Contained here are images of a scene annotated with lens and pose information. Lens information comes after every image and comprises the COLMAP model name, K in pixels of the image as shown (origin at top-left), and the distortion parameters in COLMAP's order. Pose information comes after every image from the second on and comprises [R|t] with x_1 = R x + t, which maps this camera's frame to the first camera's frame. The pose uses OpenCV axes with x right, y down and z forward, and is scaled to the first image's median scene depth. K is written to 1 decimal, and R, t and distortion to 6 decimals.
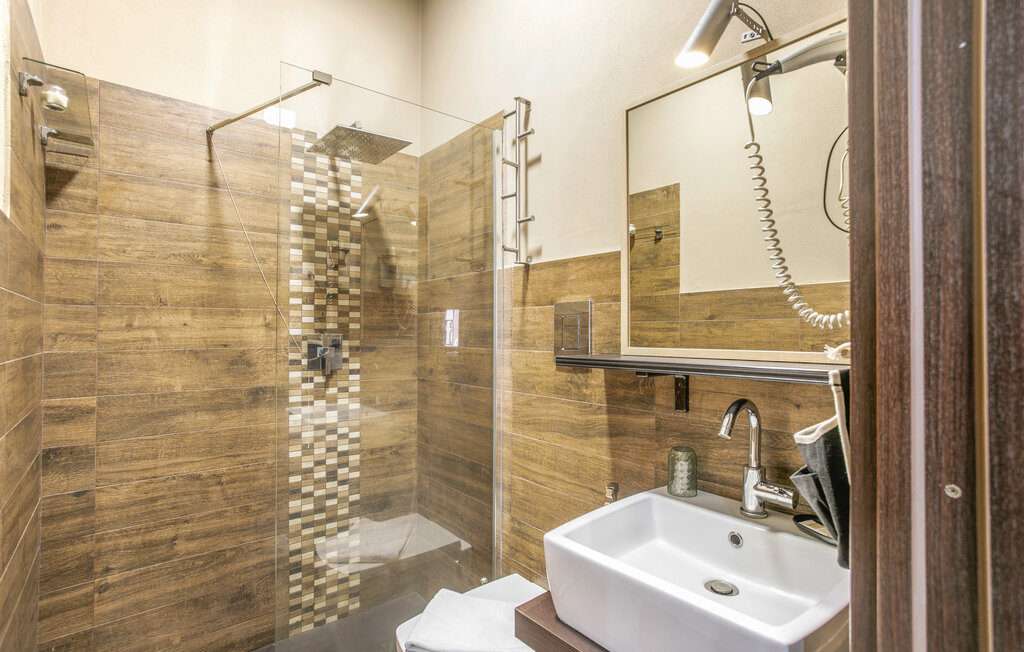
lens RADIAL K [[485.4, 0, 512.0], [0, 485.4, 326.0], [0, 0, 1]] dist [-0.029398, 0.000099]
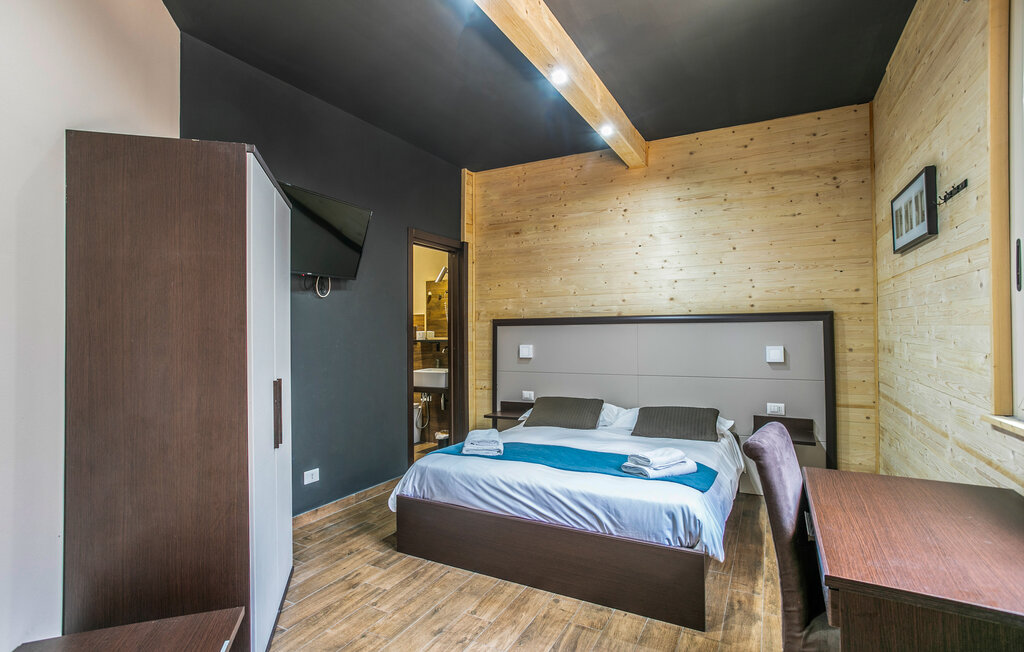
lens RADIAL K [[485.4, 0, 512.0], [0, 485.4, 326.0], [0, 0, 1]] dist [-0.029398, 0.000099]
pose [[0.925057, -0.001696, 0.379824, -0.628254], [0.004584, 0.999967, -0.006699, -0.020454], [-0.379800, 0.007938, 0.925034, -2.974780]]
